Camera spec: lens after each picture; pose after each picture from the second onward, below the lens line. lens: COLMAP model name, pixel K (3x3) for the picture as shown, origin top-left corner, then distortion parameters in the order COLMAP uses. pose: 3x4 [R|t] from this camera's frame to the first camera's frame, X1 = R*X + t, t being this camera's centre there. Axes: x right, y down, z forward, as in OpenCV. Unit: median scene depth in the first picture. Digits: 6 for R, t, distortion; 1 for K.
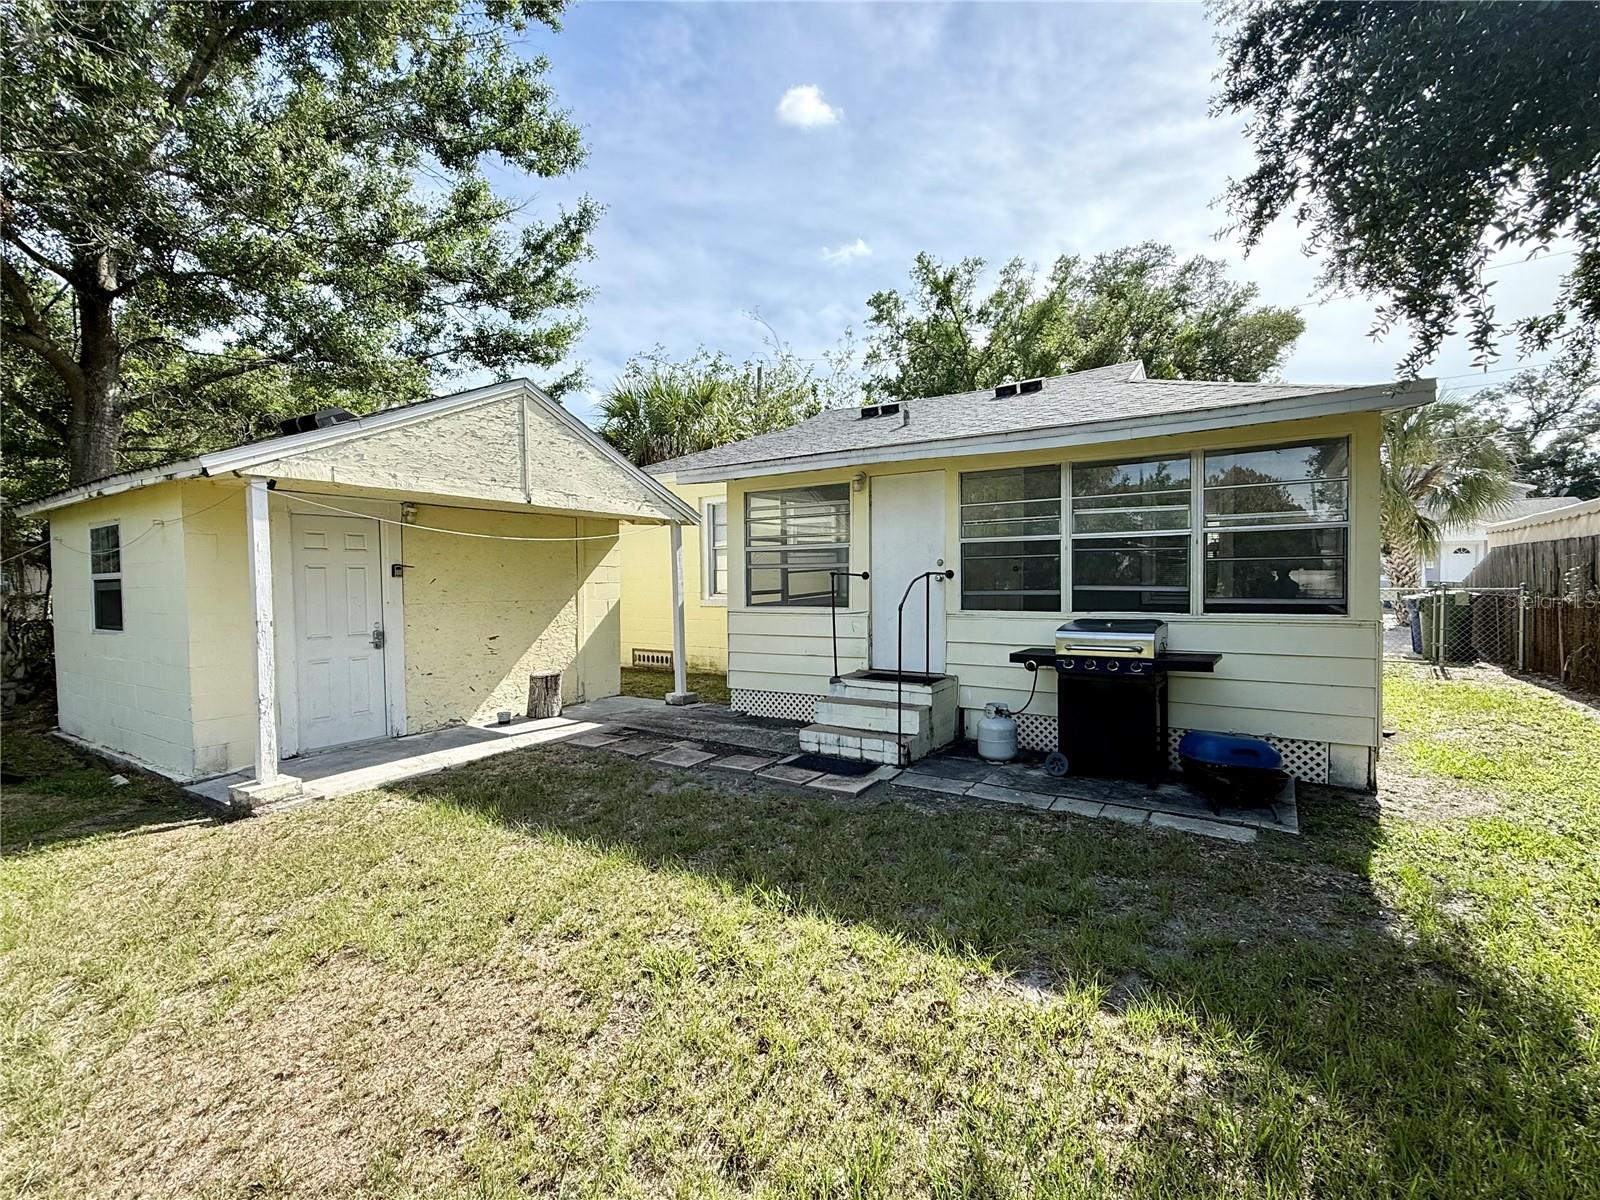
lens RADIAL K [[711.8, 0, 807.8], [0, 711.8, 603.6], [0, 0, 1]] dist [0.000517, 0.000286]
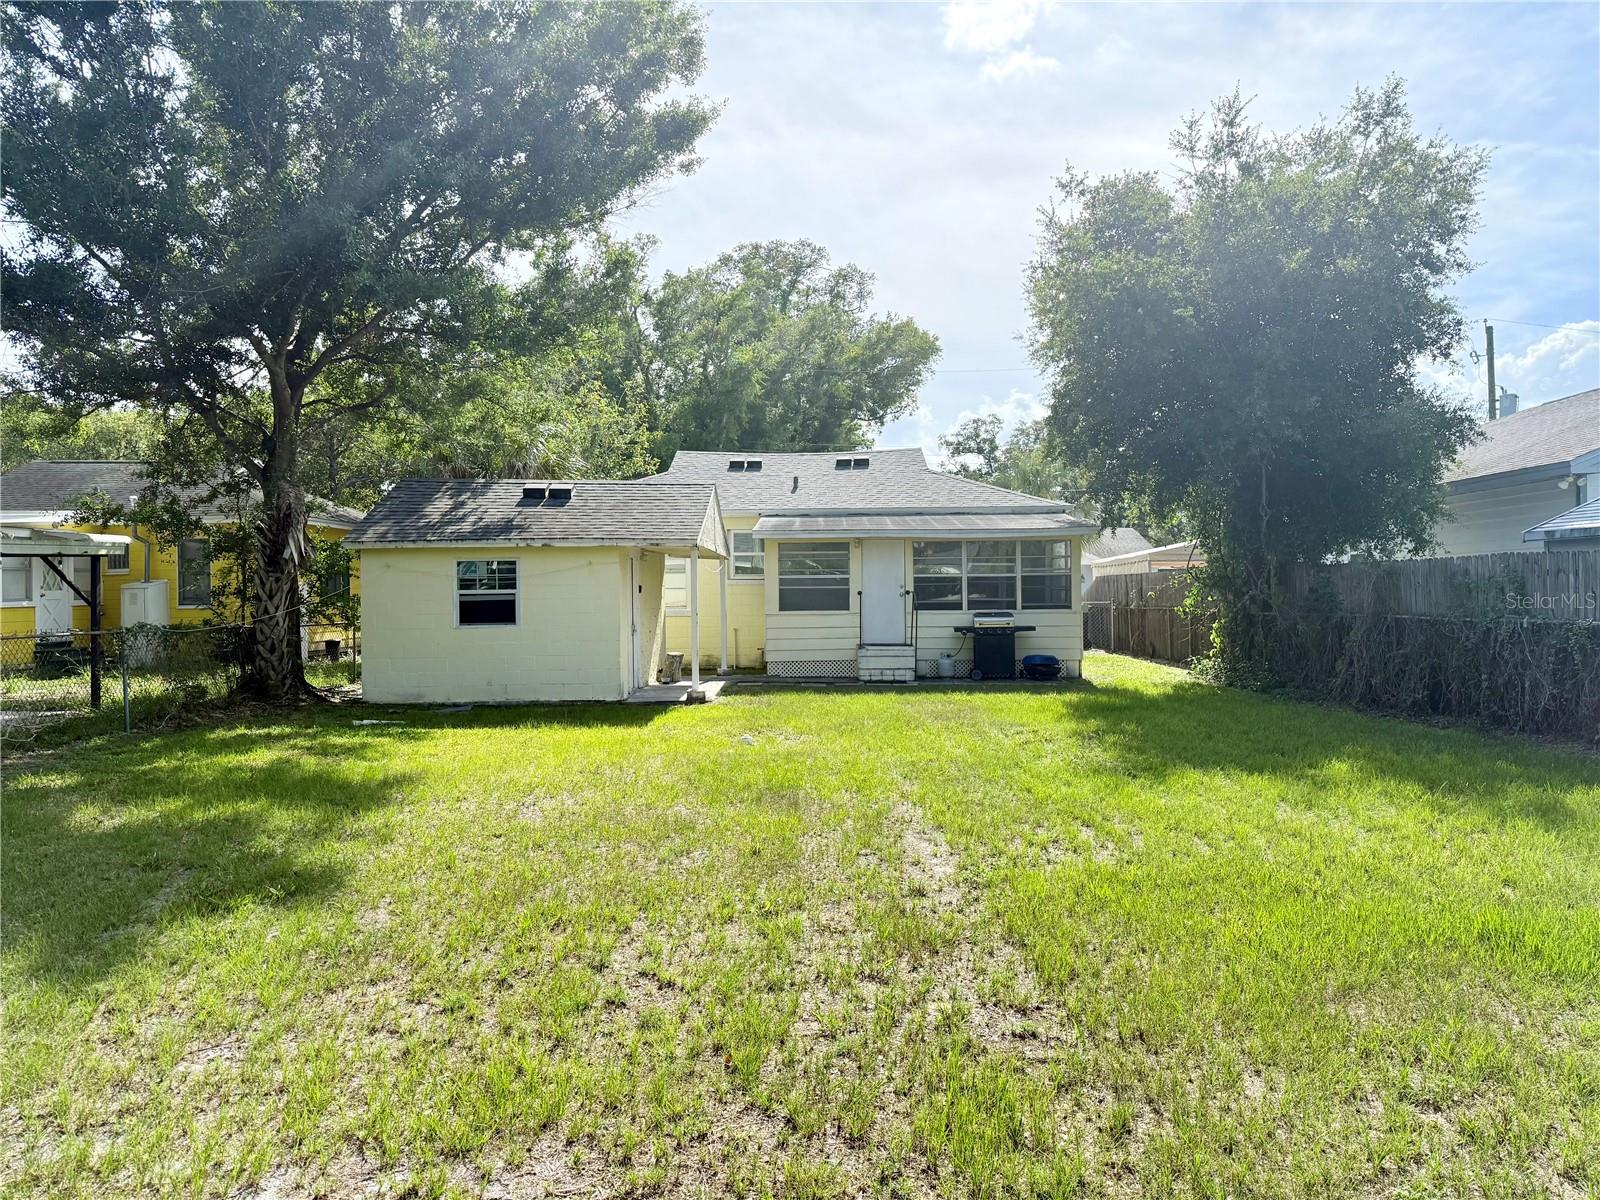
lens RADIAL K [[1113.0, 0, 798.0], [0, 1113.0, 597.5], [0, 0, 1]] dist [0.006576, 0.000218]
pose [[0.864271, 0.000991, 0.503025, -1.711649], [0.016441, 0.999408, -0.030217, 0.064955], [-0.502757, 0.034386, 0.863744, -1.600968]]
